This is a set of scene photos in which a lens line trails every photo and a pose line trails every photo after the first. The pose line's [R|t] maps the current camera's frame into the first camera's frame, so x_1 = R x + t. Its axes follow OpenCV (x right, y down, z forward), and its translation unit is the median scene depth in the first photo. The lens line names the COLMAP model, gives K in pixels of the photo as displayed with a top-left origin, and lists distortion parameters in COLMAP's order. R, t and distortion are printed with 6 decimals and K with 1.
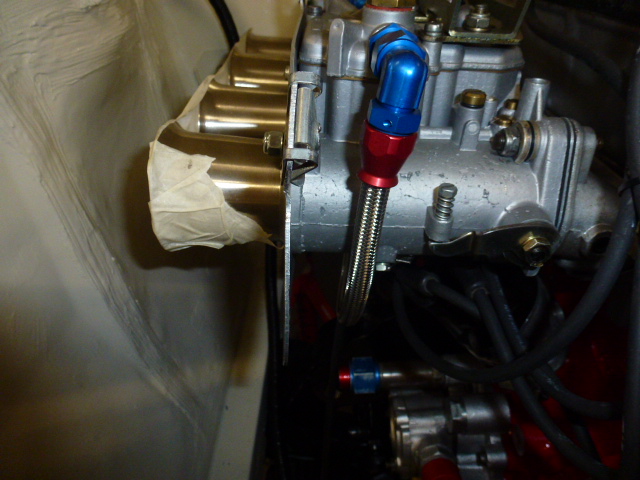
lens RADIAL K [[458.1, 0, 320.0], [0, 458.1, 240.0], [0, 0, 1]] dist [-0.055689, 0.010834]
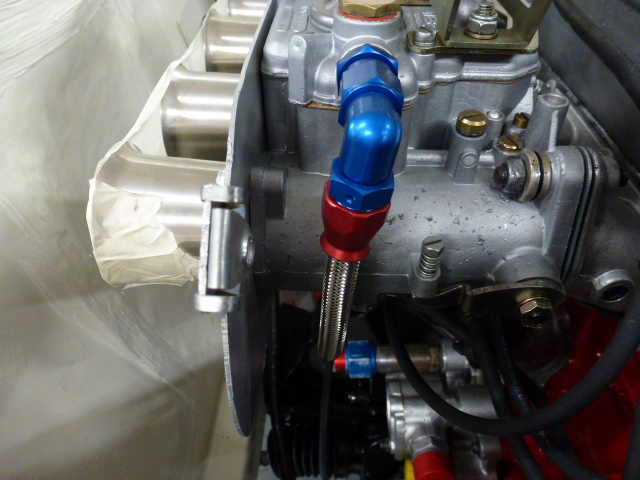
lens RADIAL K [[458.1, 0, 320.0], [0, 458.1, 240.0], [0, 0, 1]] dist [-0.055689, 0.010834]
pose [[0.999394, -0.001440, -0.034775, 0.056300], [0.007109, 0.986527, 0.163443, -0.144485], [0.034071, -0.163592, 0.985940, 0.090310]]
